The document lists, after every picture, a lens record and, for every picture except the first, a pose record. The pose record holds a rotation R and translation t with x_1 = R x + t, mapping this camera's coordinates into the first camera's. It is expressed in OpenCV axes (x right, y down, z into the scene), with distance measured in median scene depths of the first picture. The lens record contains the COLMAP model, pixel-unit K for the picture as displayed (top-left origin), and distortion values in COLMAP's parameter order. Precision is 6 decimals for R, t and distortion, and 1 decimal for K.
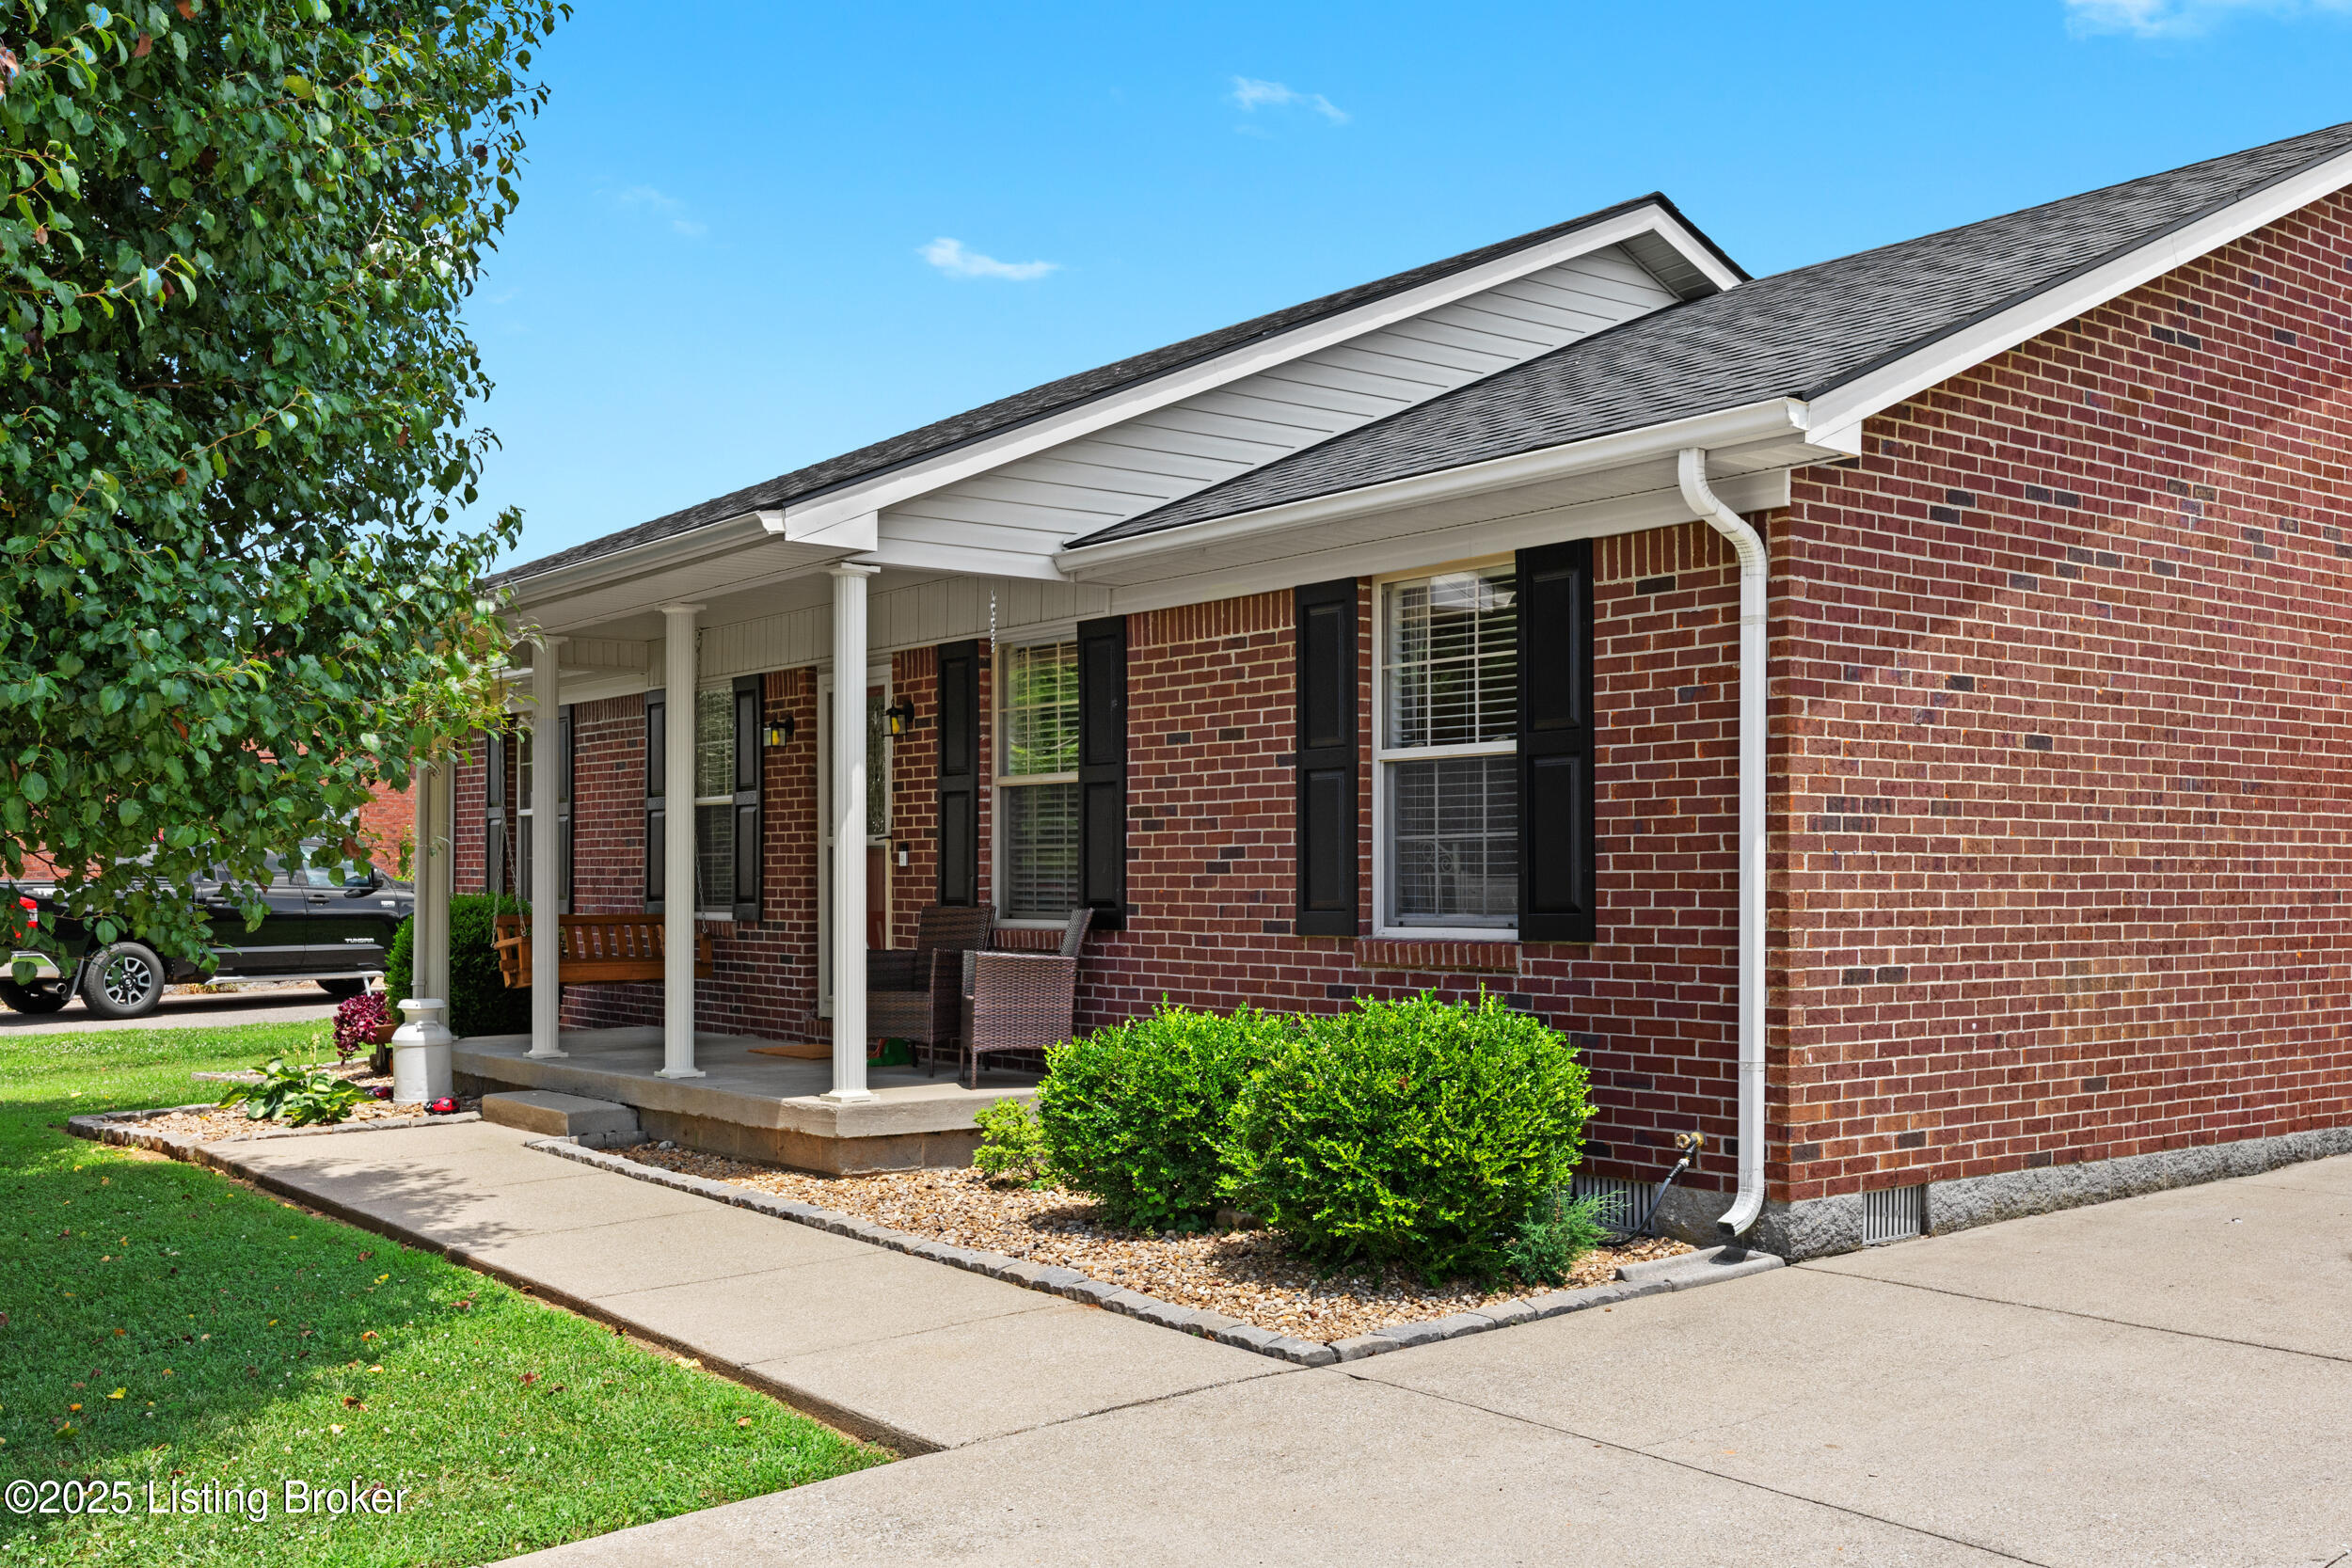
lens RADIAL K [[2172.7, 0, 1199.7], [0, 2172.7, 876.6], [0, 0, 1]] dist [-0.008628, 0.000000]
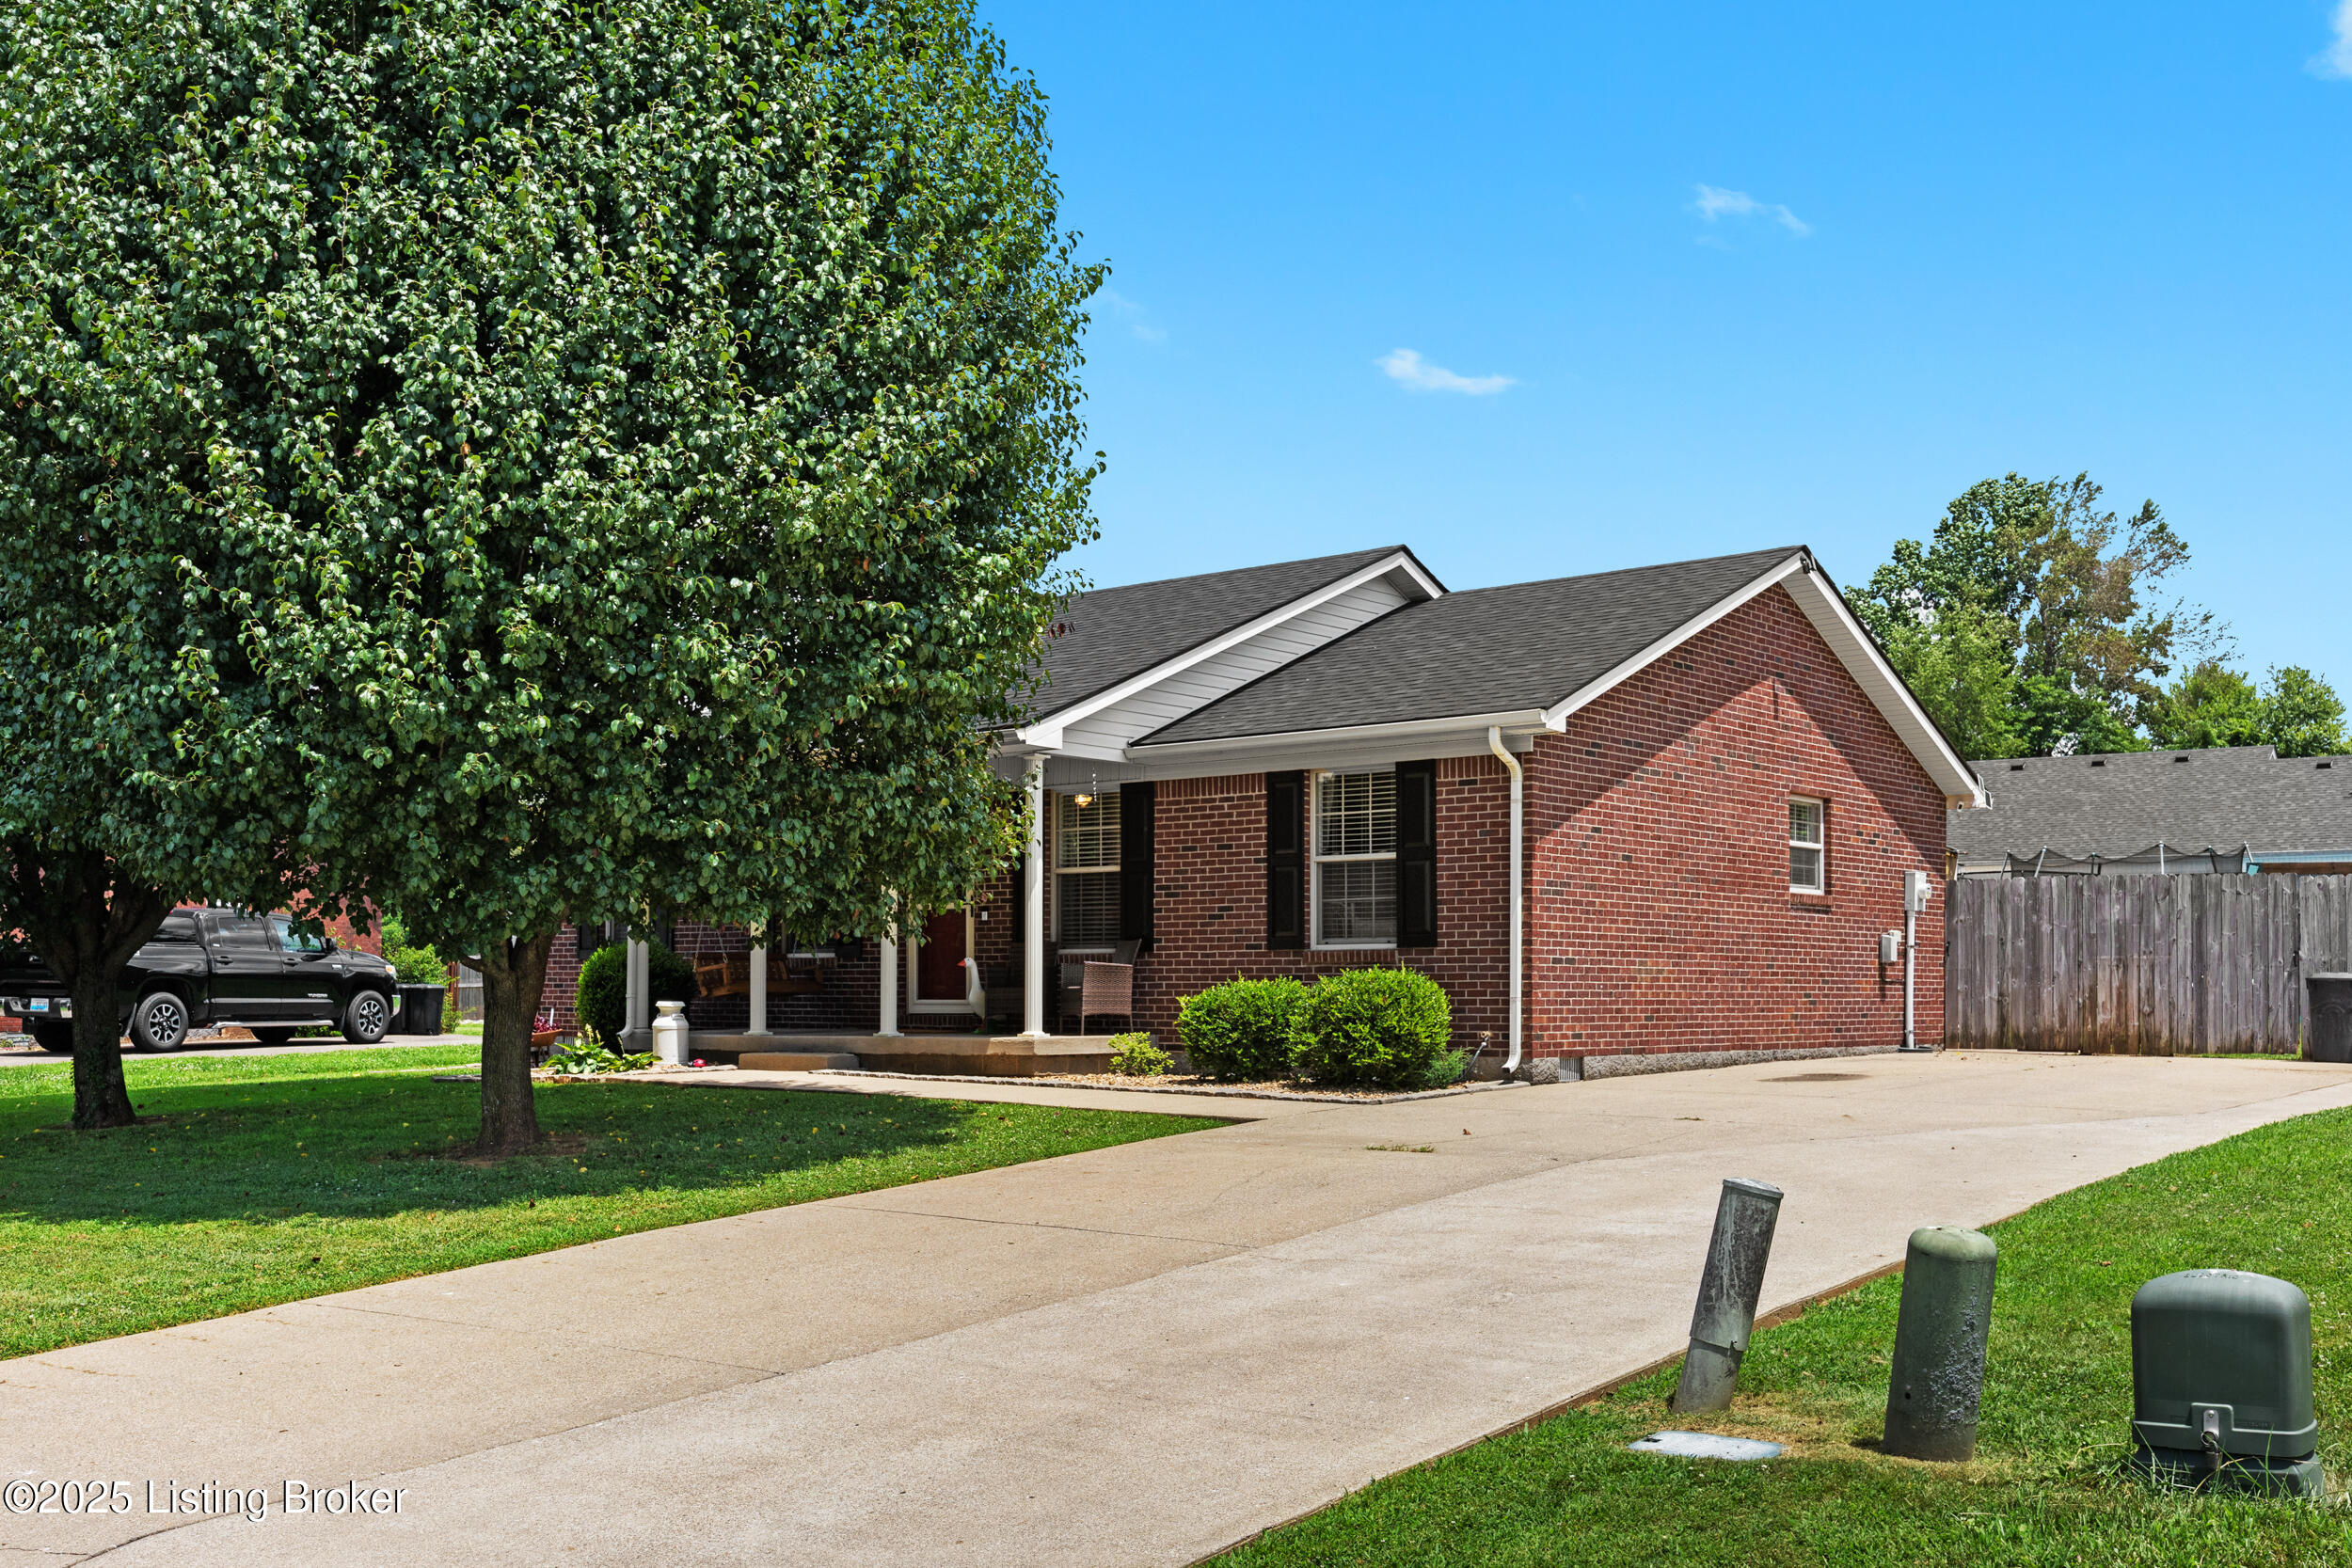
lens RADIAL K [[2172.7, 0, 1226.3], [0, 2172.7, 979.2], [0, 0, 1]] dist [-0.008628, 0.000000]
pose [[0.970164, 0.002709, 0.242436, -0.488646], [-0.001509, 0.999986, -0.005135, 0.066102], [-0.242447, 0.004616, 0.970154, -0.932853]]
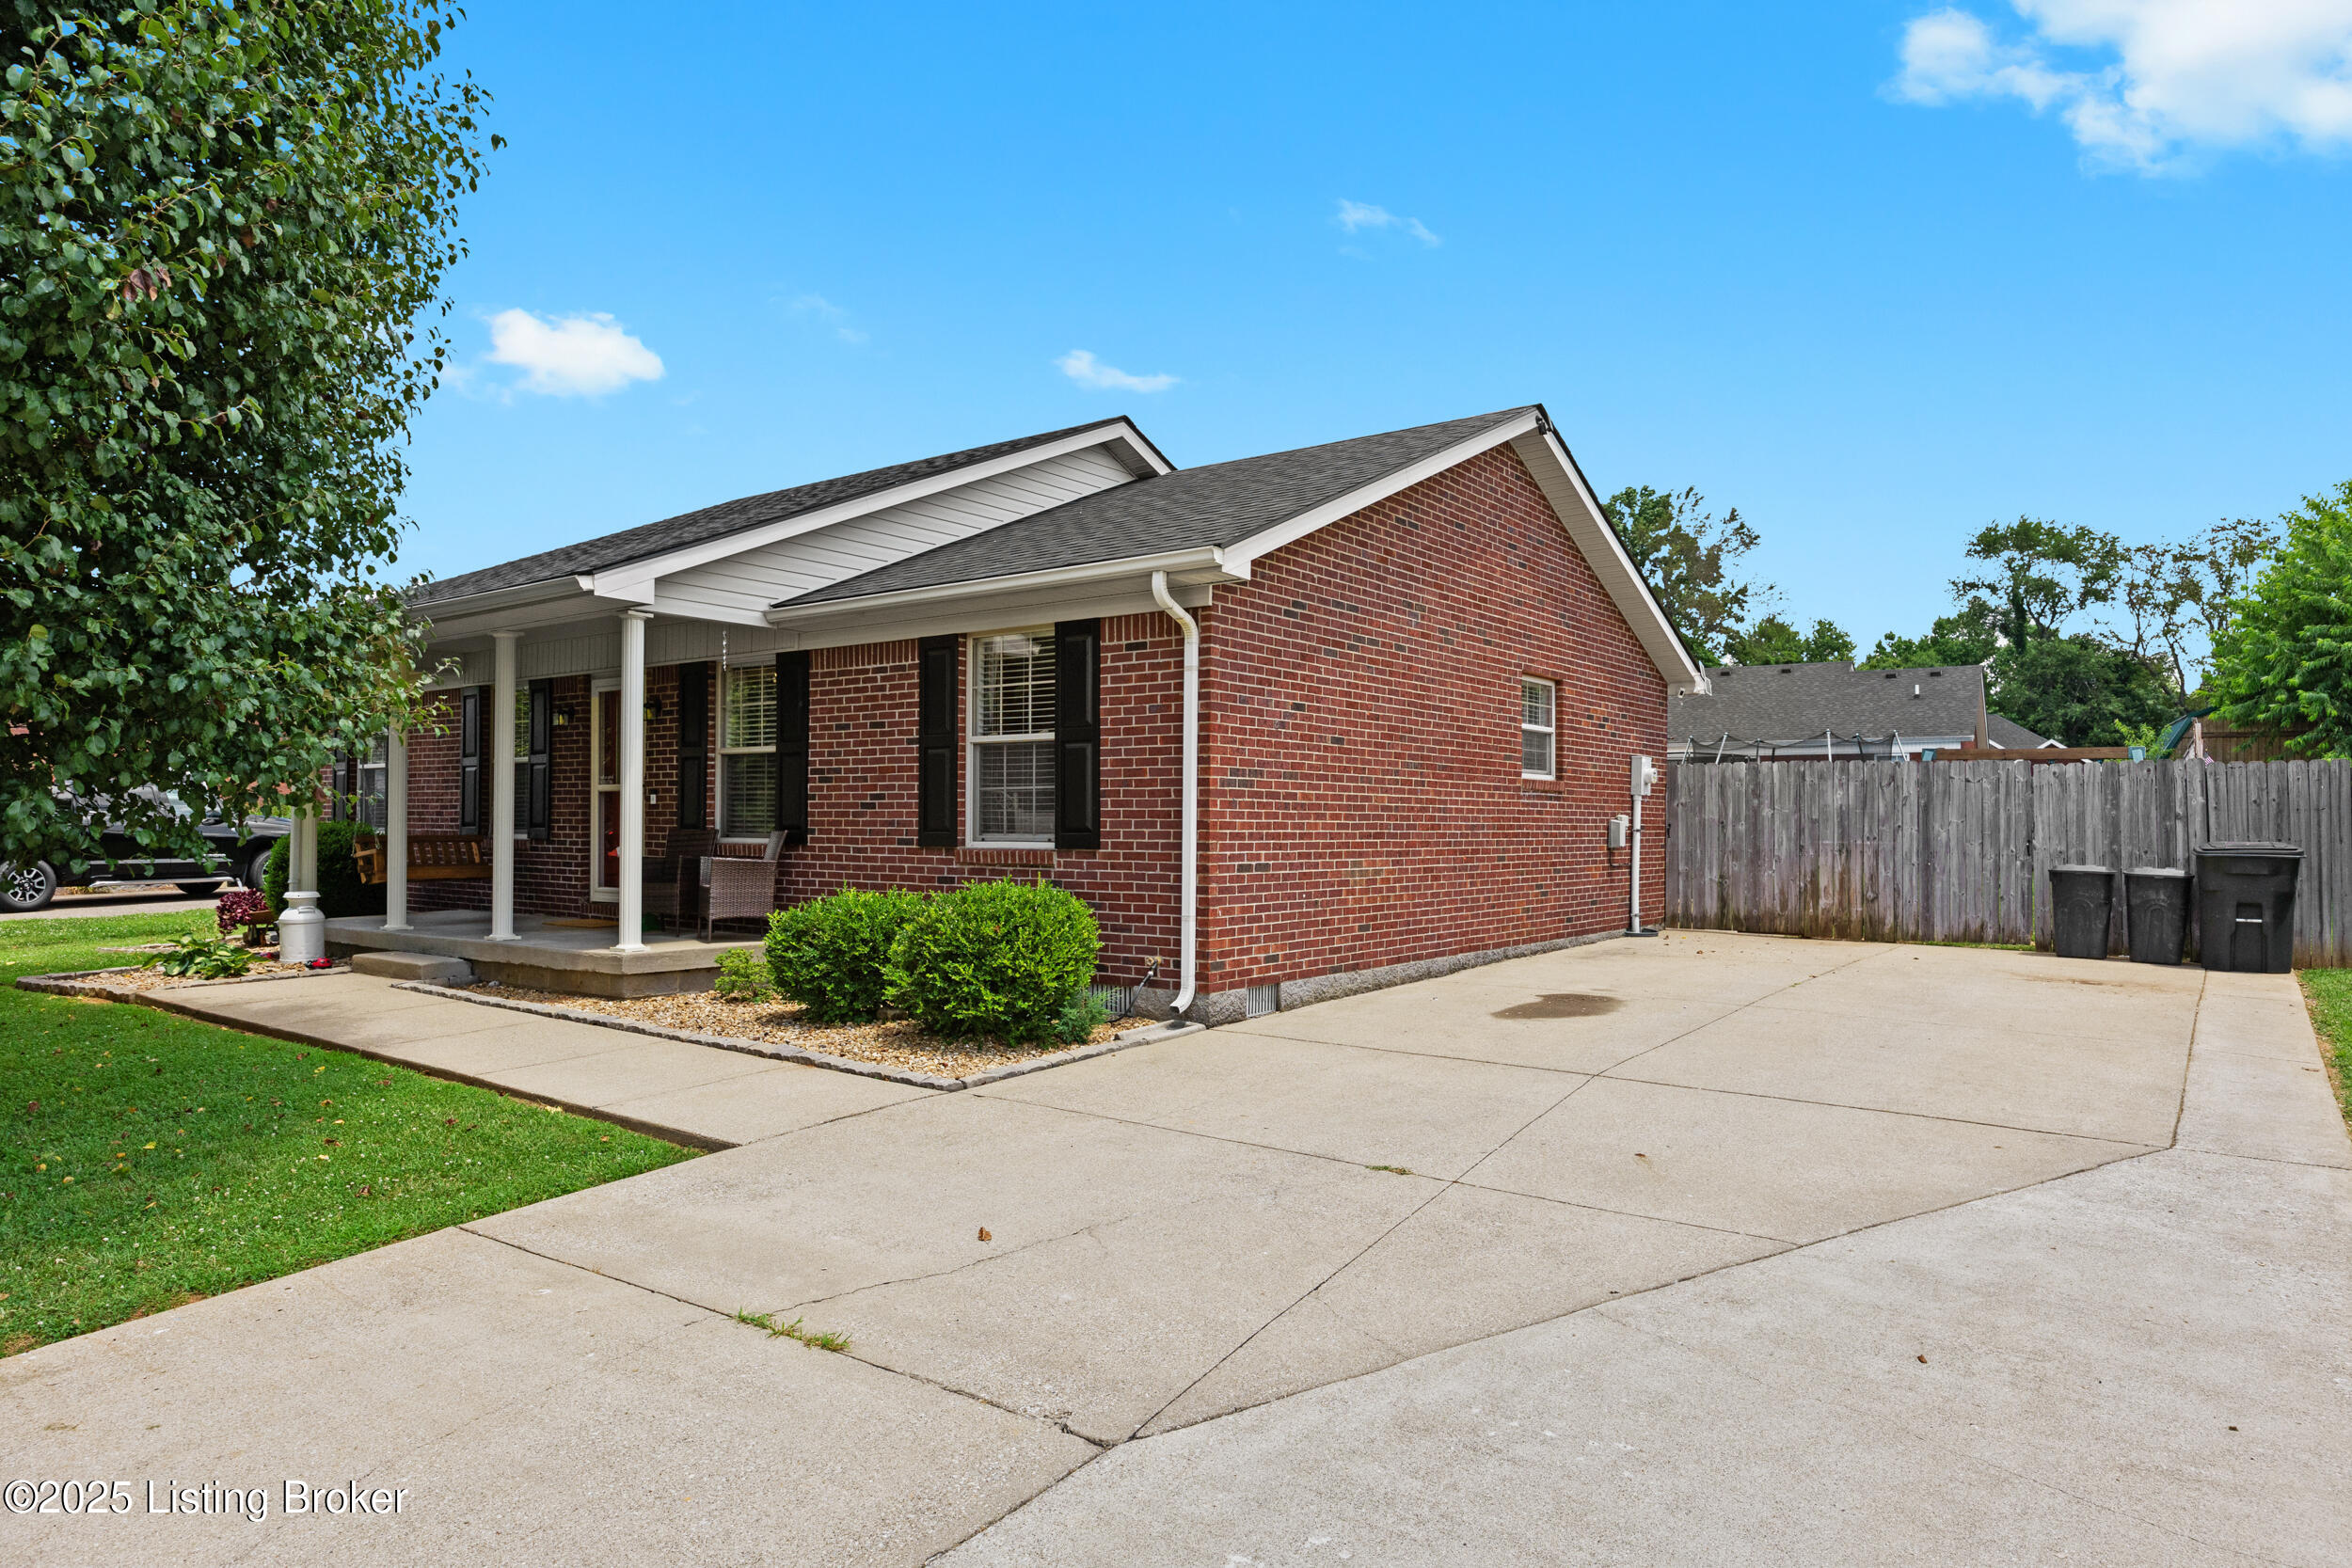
lens RADIAL K [[1362.1, 0, 1184.7], [0, 1362.1, 814.5], [0, 0, 1]] dist [-0.014412, 0.008518]
pose [[0.962546, 0.007946, 0.271003, -0.044258], [-0.006920, 0.999965, -0.004741, 0.006280], [-0.271031, 0.002688, 0.962567, -0.063981]]
